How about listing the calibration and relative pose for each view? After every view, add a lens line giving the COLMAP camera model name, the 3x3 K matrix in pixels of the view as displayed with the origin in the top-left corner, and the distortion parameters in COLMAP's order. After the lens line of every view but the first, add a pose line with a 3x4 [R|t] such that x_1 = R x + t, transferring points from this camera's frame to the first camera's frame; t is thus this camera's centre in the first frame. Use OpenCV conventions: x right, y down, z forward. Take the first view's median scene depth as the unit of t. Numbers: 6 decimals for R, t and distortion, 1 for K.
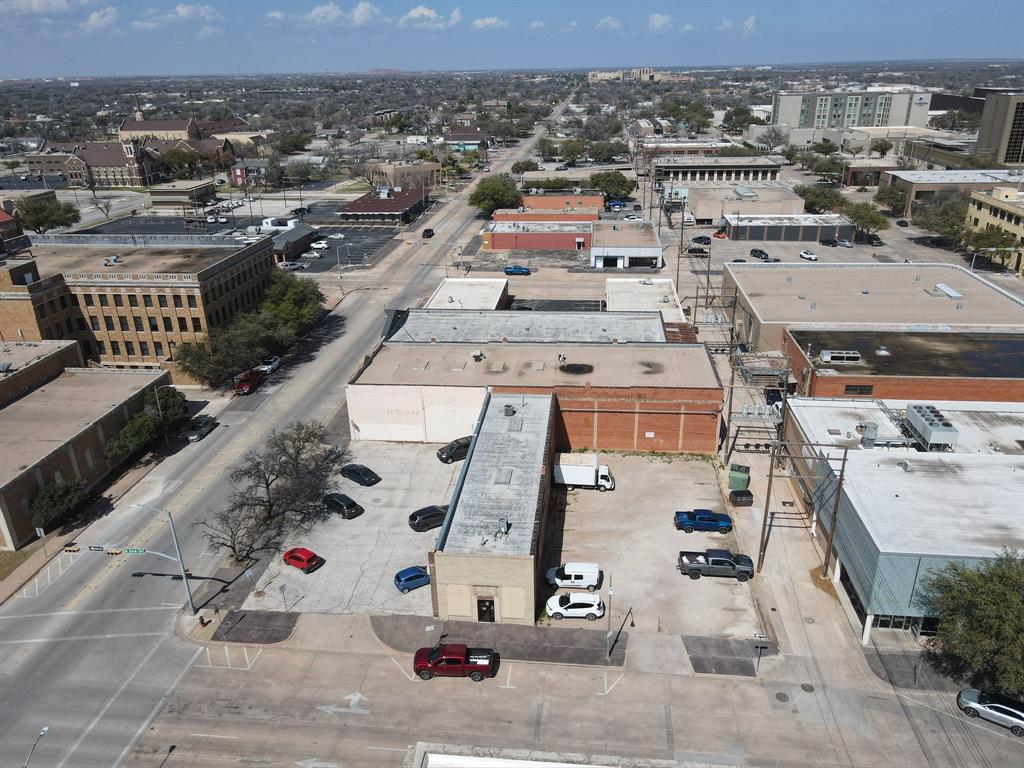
lens RADIAL K [[754.2, 0, 511.2], [0, 754.2, 387.2], [0, 0, 1]] dist [-0.005298, 0.039157]
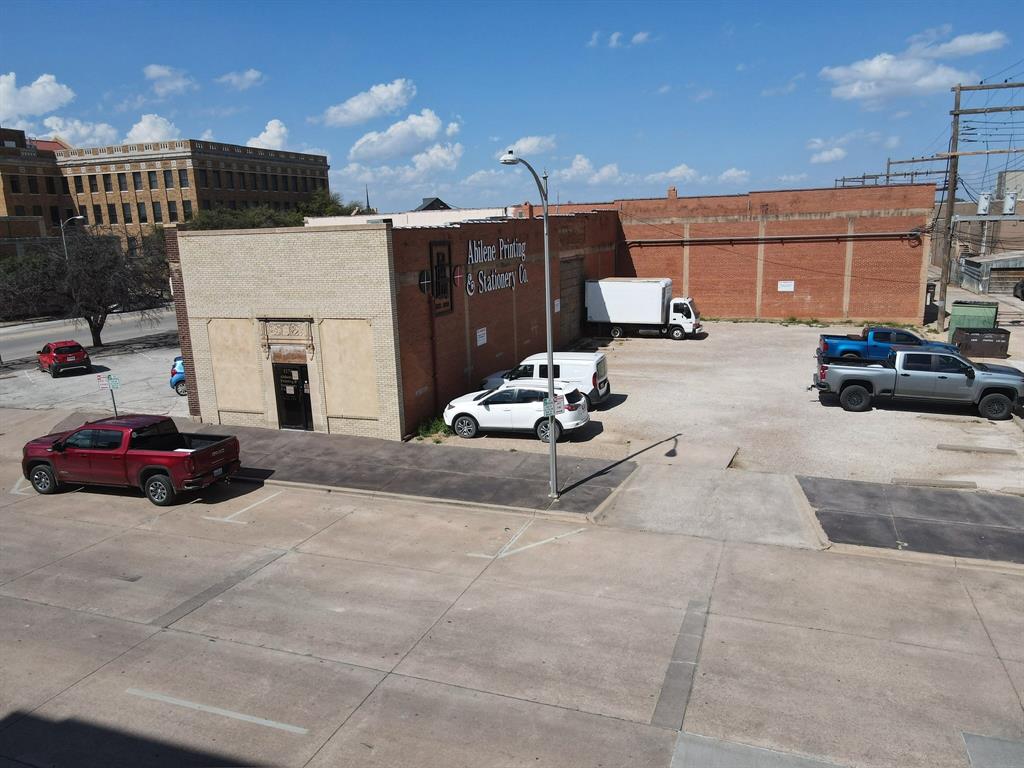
lens RADIAL K [[754.2, 0, 511.2], [0, 754.2, 387.2], [0, 0, 1]] dist [-0.005298, 0.039157]
pose [[0.970161, 0.042845, -0.238646, 0.126429], [-0.085126, 0.981796, -0.169795, 0.249918], [0.227026, 0.185044, 0.956147, 0.452877]]
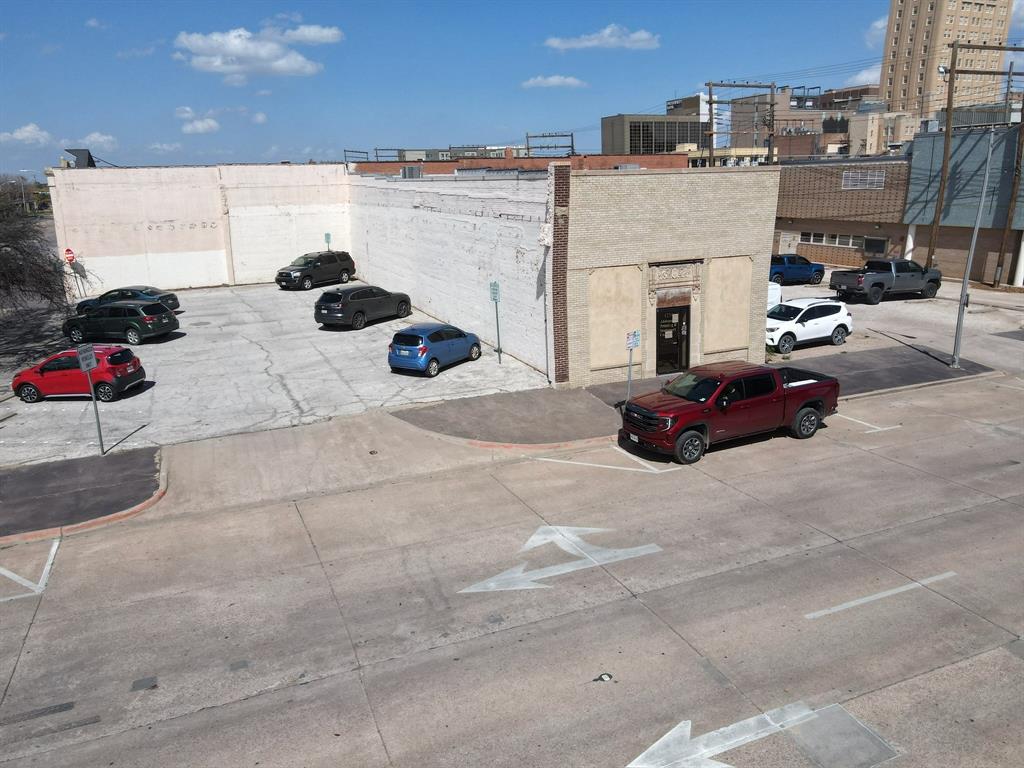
lens RADIAL K [[754.2, 0, 511.2], [0, 754.2, 387.2], [0, 0, 1]] dist [-0.005298, 0.039157]
pose [[0.869287, -0.127744, 0.477515, -0.218797], [0.194529, 0.976487, -0.092901, 0.243886], [-0.454420, 0.173649, 0.873698, 0.489695]]
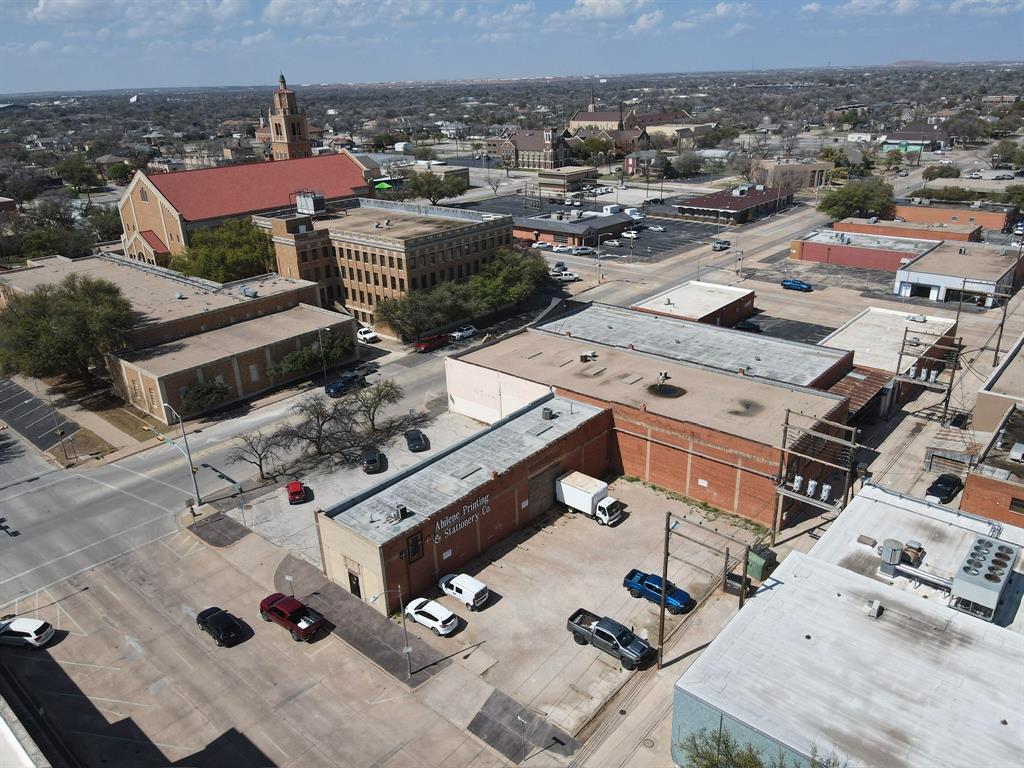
lens RADIAL K [[754.2, 0, 511.2], [0, 754.2, 387.2], [0, 0, 1]] dist [-0.005298, 0.039157]
pose [[0.819136, 0.213407, -0.532422, 0.442709], [-0.210476, 0.975293, 0.067100, -0.053927], [0.533587, 0.057098, 0.843815, 0.171413]]
